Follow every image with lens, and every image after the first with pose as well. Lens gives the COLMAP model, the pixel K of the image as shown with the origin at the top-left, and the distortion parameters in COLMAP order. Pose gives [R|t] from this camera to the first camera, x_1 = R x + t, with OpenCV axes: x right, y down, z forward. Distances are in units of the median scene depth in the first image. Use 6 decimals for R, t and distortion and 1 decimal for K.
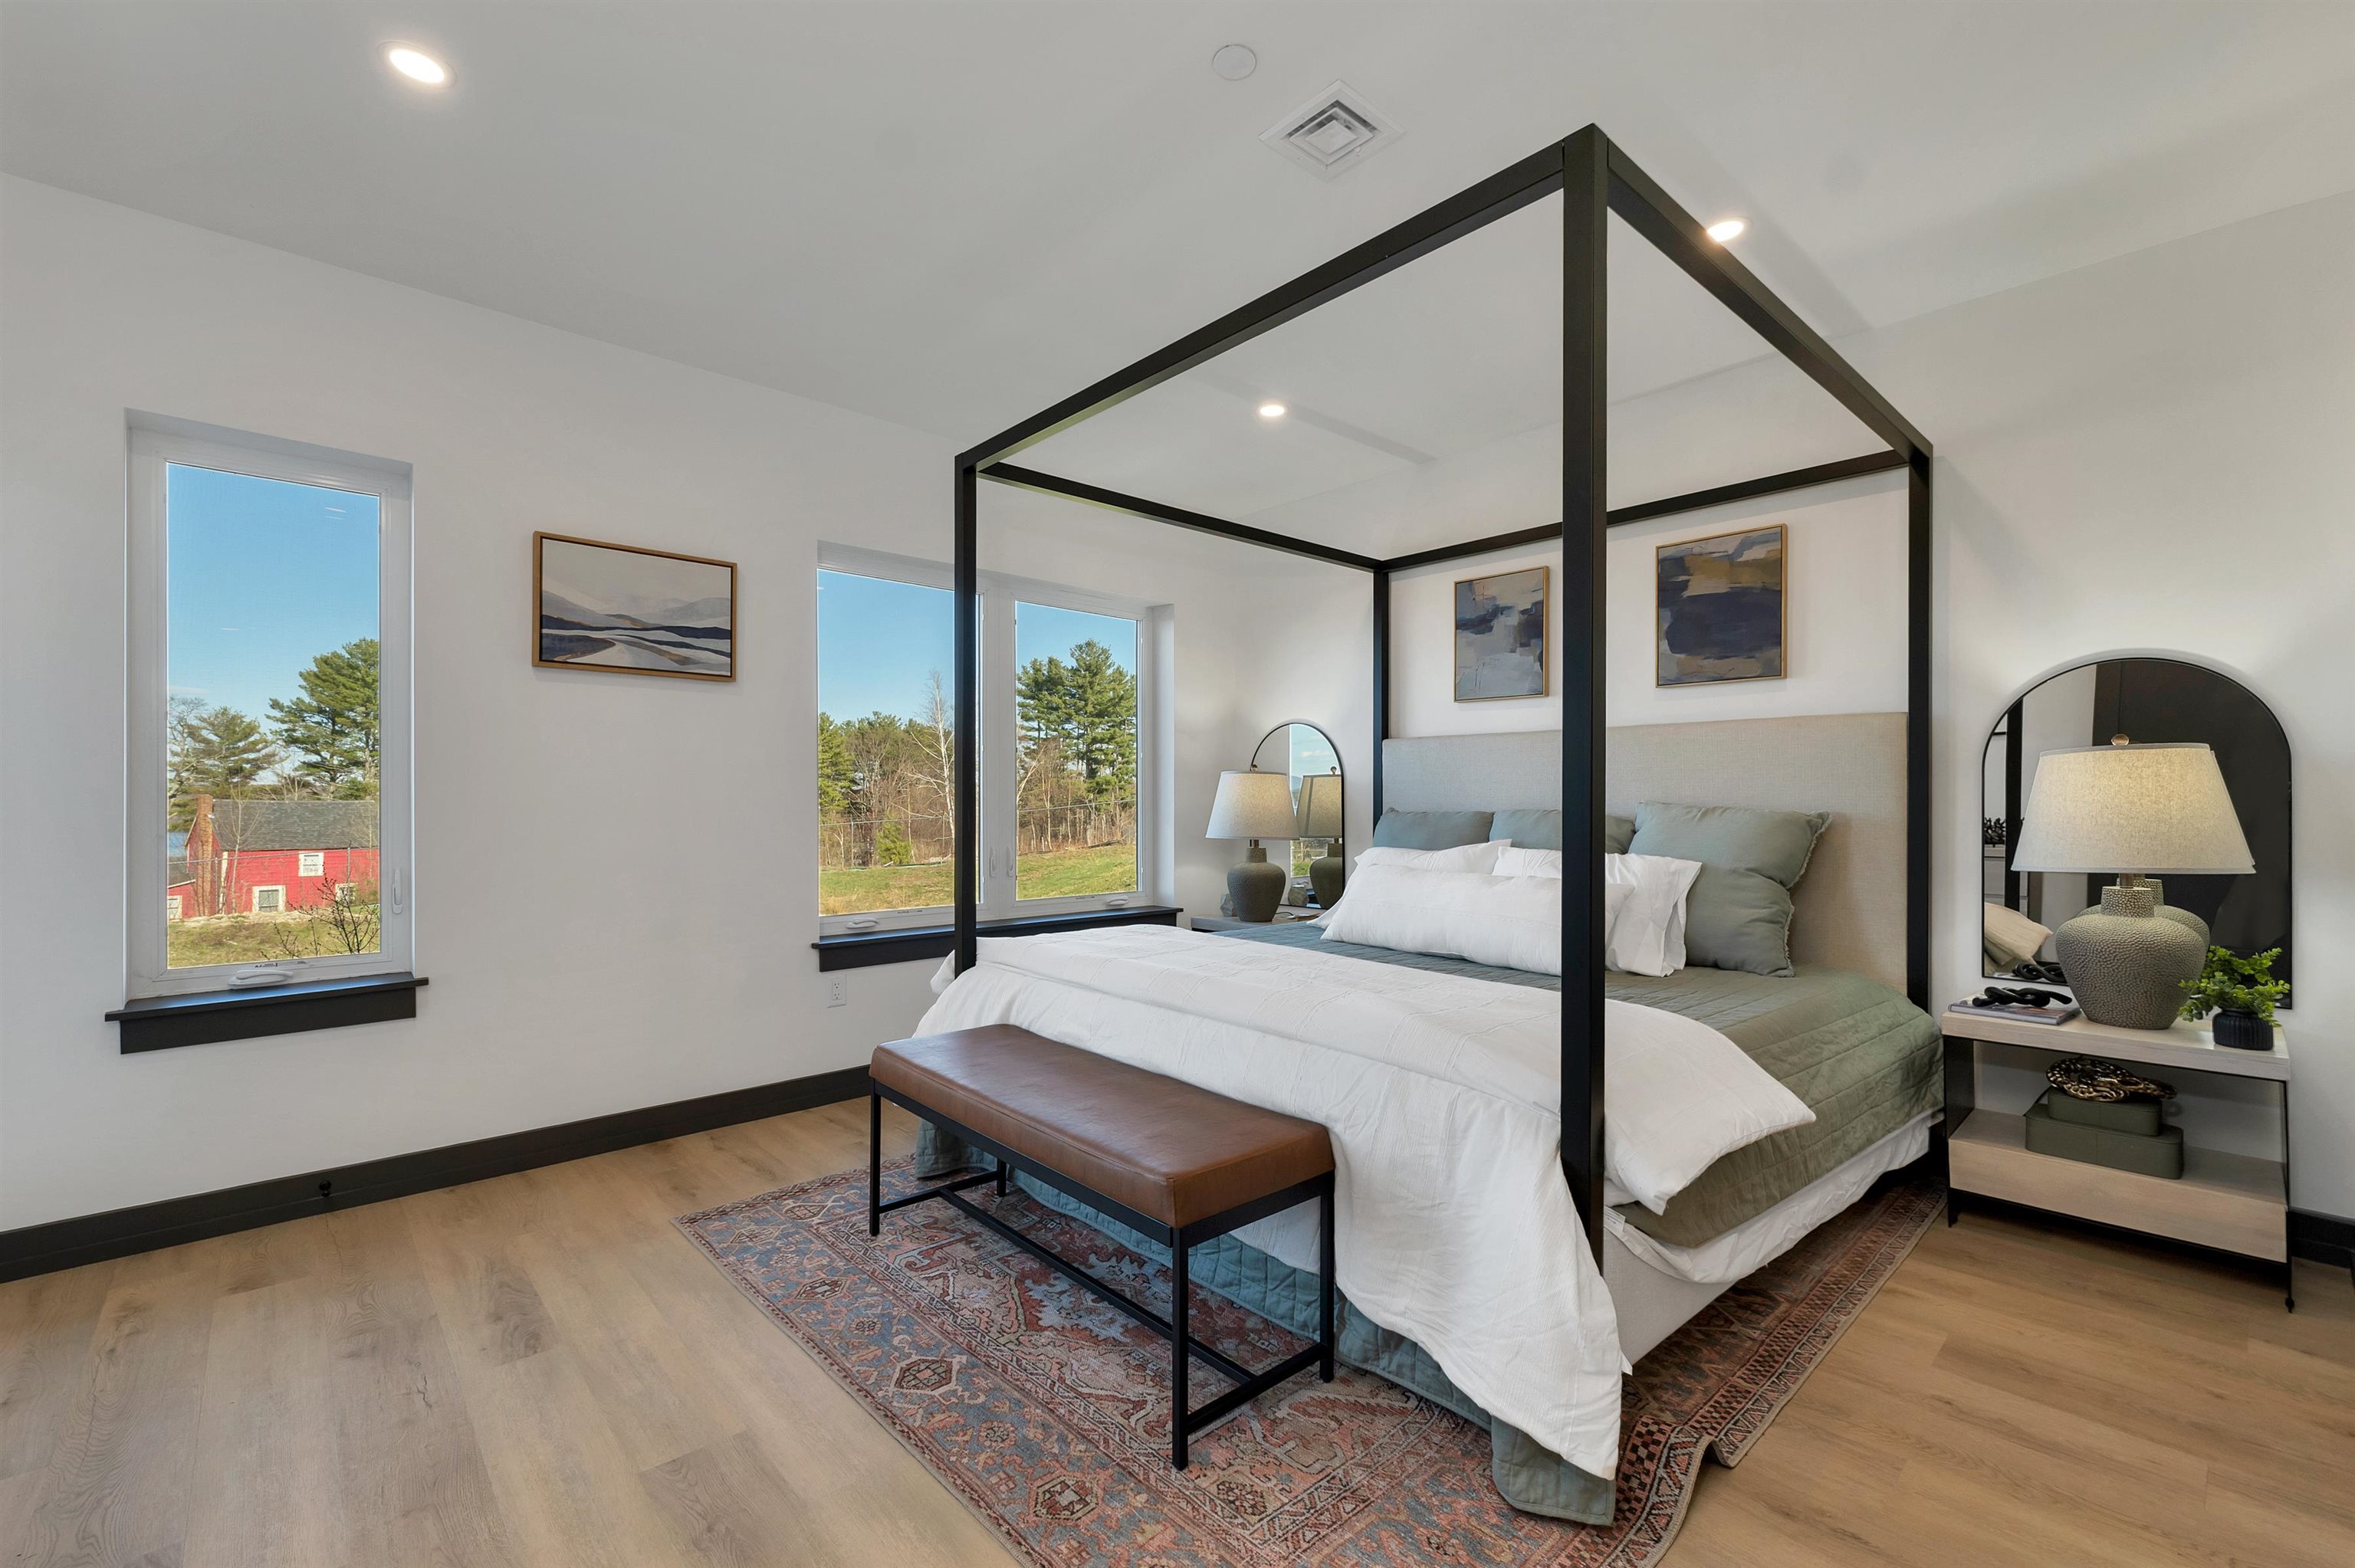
lens RADIAL K [[991.6, 0, 1176.3], [0, 991.6, 792.4], [0, 0, 1]] dist [0.012262, 0.000042]
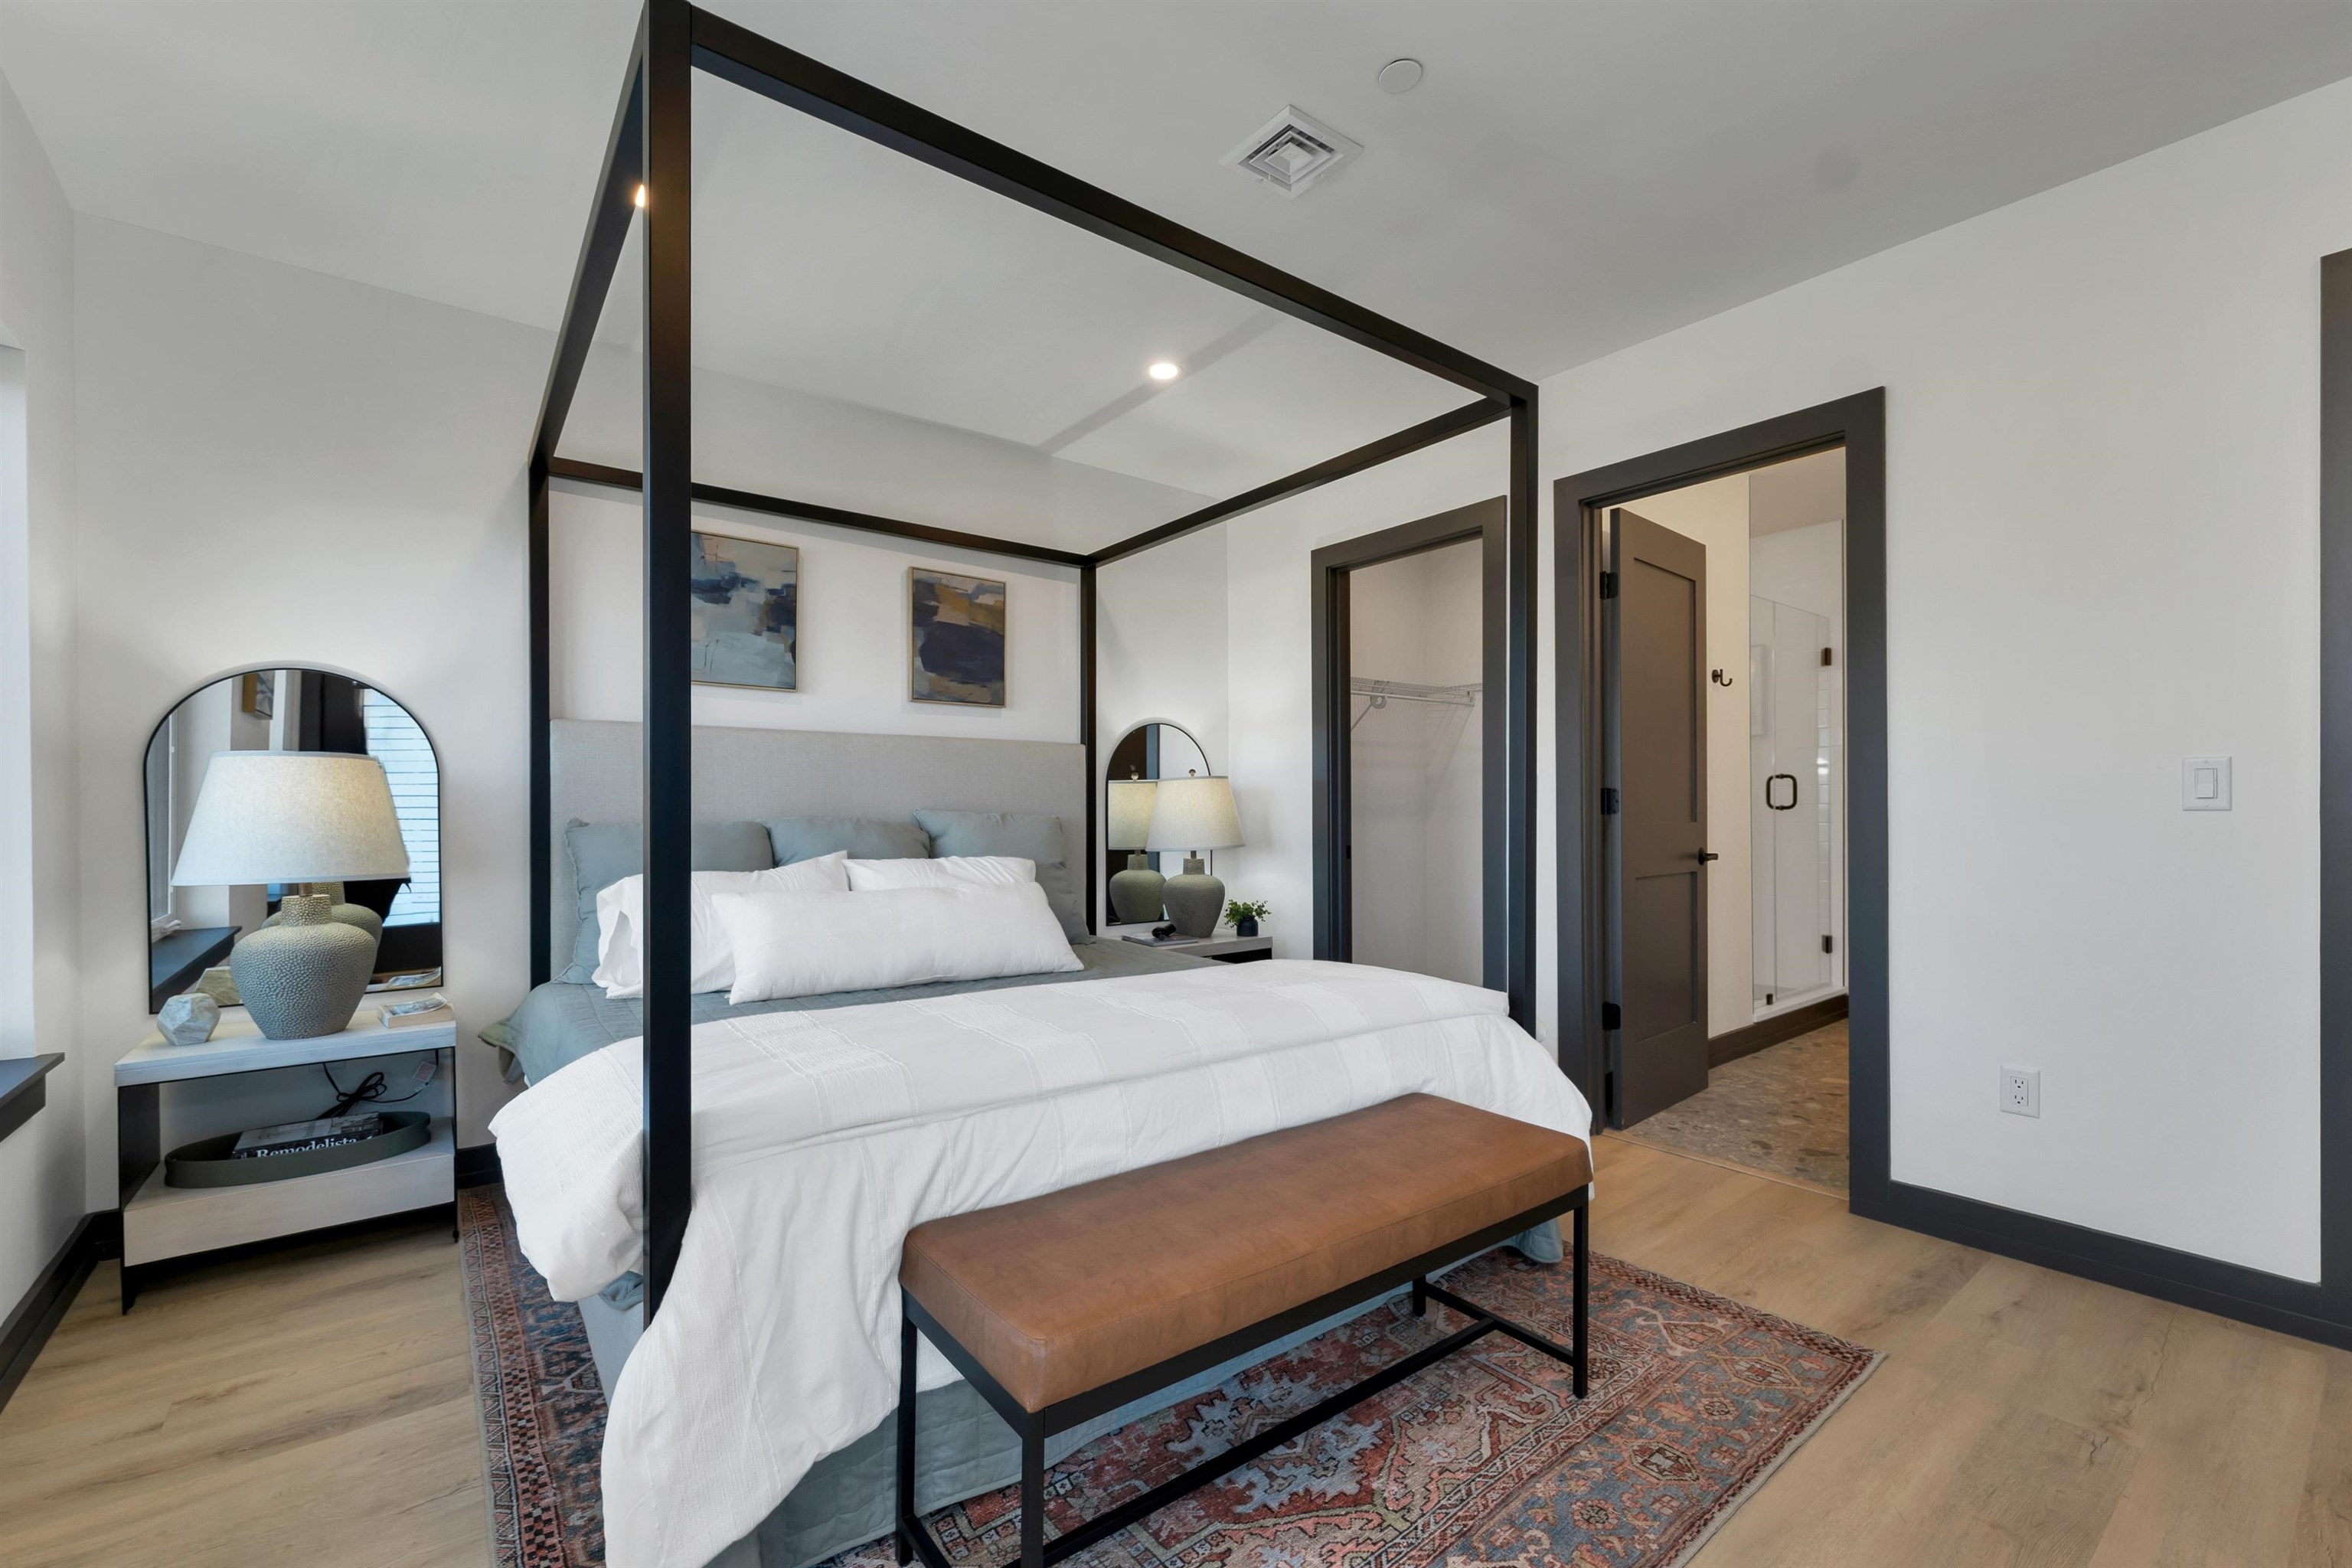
lens RADIAL K [[990.5, 0, 1173.7], [0, 990.5, 804.2], [0, 0, 1]] dist [0.012262, 0.000042]
pose [[0.073635, 0.004140, 0.997277, -0.577368], [-0.003954, 0.999985, -0.003859, 0.007625], [-0.997277, -0.003659, 0.073650, 0.688745]]
